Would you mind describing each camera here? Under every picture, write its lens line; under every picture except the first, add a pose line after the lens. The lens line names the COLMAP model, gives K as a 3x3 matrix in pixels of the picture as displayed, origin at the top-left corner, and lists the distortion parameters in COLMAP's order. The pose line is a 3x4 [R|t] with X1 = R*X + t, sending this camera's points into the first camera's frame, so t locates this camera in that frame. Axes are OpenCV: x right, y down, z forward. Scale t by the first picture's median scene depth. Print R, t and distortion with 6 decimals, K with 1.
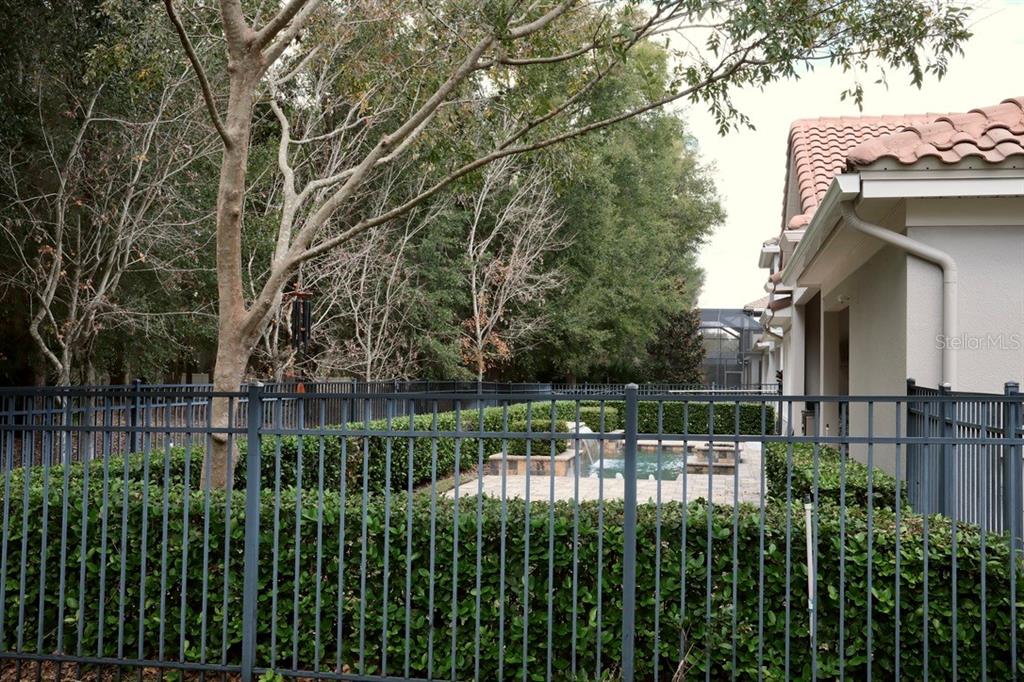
lens RADIAL K [[1094.0, 0, 512.0], [0, 1094.0, 339.3], [0, 0, 1]] dist [-0.033585, 0.000000]
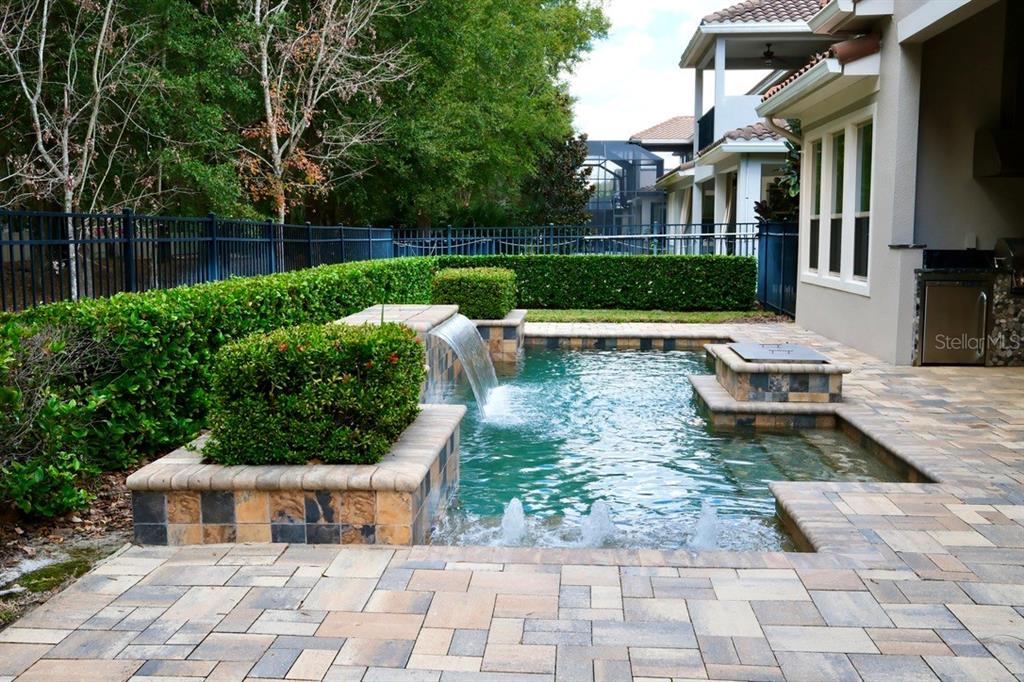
lens RADIAL K [[1094.0, 0, 510.7], [0, 1094.0, 343.2], [0, 0, 1]] dist [-0.033585, 0.000000]
pose [[0.991046, -0.029577, 0.130203, 0.018548], [0.011478, 0.990419, 0.137621, 0.018938], [-0.133026, -0.134894, 0.981890, 0.353746]]
